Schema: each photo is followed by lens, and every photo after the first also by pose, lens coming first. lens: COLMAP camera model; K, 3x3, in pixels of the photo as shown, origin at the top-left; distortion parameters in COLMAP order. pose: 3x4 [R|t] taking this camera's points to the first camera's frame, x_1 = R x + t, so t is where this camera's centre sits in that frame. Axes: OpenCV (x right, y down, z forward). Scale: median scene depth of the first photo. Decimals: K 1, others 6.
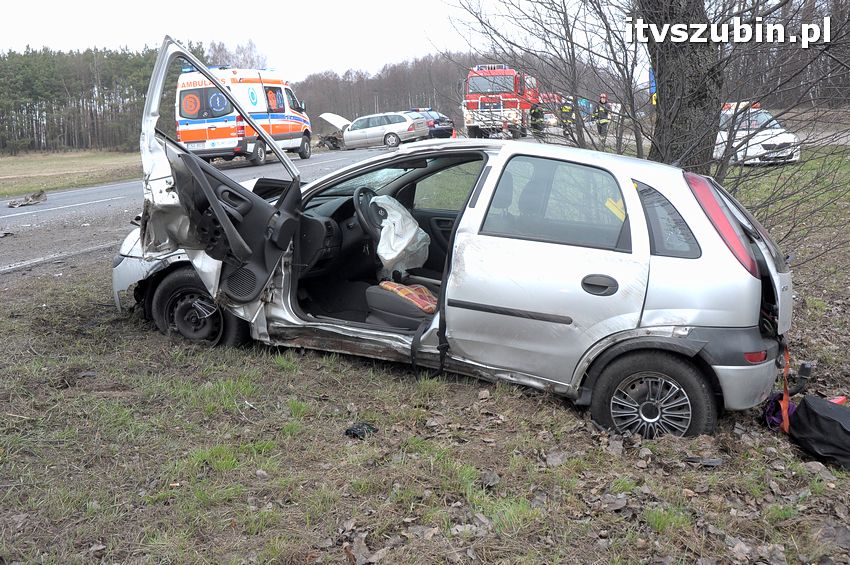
lens RADIAL K [[923.6, 0, 417.5], [0, 923.6, 263.4], [0, 0, 1]] dist [-0.011129, 0.000000]
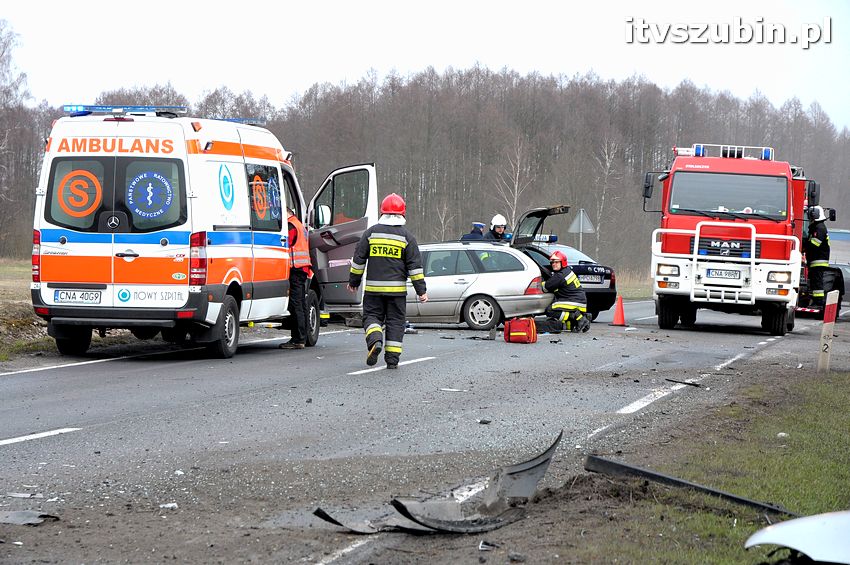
lens RADIAL K [[2494.2, 0, 408.6], [0, 2494.2, 267.7], [0, 0, 1]] dist [0.412563, 0.000000]
pose [[0.995563, 0.091939, 0.020048, -0.632667], [-0.088202, 0.985981, -0.141643, 0.013562], [-0.032789, 0.139246, 0.989715, -0.463975]]
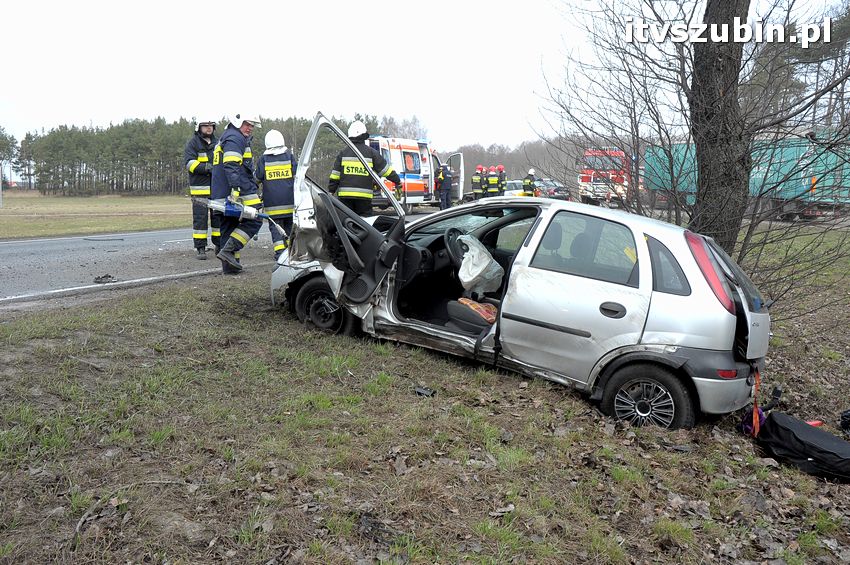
lens RADIAL K [[763.9, 0, 421.3], [0, 763.9, 264.7], [0, 0, 1]] dist [-0.072541, 0.060102]
pose [[0.984926, 0.077259, -0.154767, 0.081133], [-0.084861, 0.995459, -0.043117, 0.026425], [0.150733, 0.055600, 0.987010, -0.123681]]
